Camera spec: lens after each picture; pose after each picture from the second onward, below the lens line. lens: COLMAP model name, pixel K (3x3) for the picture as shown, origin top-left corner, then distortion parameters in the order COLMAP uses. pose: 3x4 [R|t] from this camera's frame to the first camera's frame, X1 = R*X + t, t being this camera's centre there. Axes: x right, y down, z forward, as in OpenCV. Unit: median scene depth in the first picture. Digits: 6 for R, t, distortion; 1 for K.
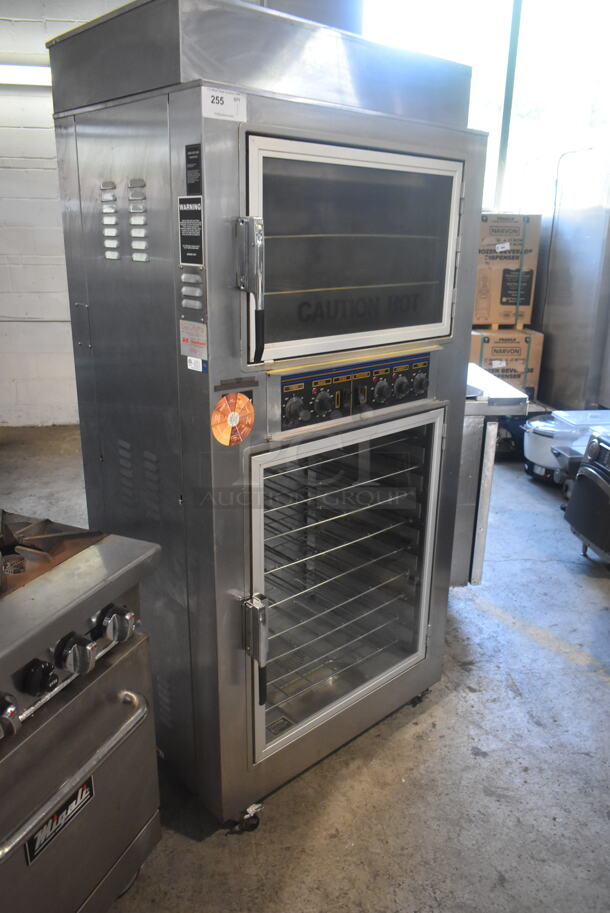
lens RADIAL K [[708.6, 0, 307.1], [0, 708.6, 457.4], [0, 0, 1]] dist [-0.019696, 0.009869]
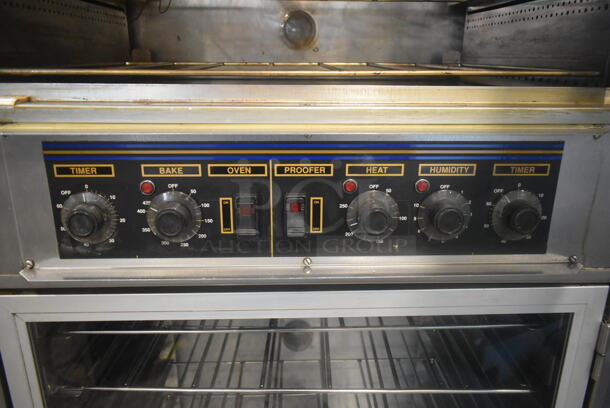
lens RADIAL K [[473.4, 0, 308.0], [0, 473.4, 202.6], [0, 0, 1]] dist [-0.019696, 0.009869]
pose [[0.758567, 0.187875, -0.623923, 0.269775], [-0.195046, 0.979096, 0.057686, -0.119733], [0.621718, 0.077935, 0.779354, 0.828817]]
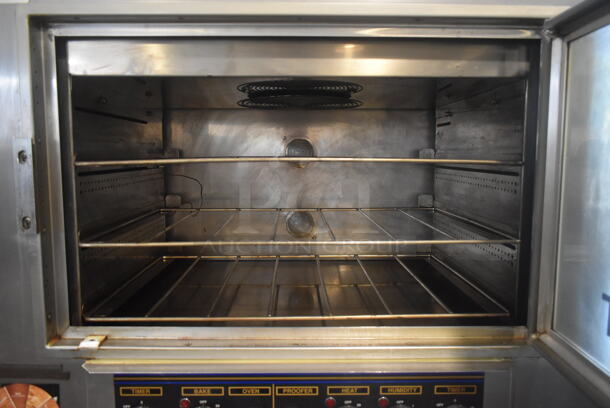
lens RADIAL K [[473.4, 0, 303.4], [0, 473.4, 201.3], [0, 0, 1]] dist [-0.019696, 0.009869]
pose [[0.743176, 0.057180, -0.666648, 0.347859], [-0.195166, 0.971540, -0.134238, -0.227582], [0.639999, 0.229870, 0.733185, 0.720836]]
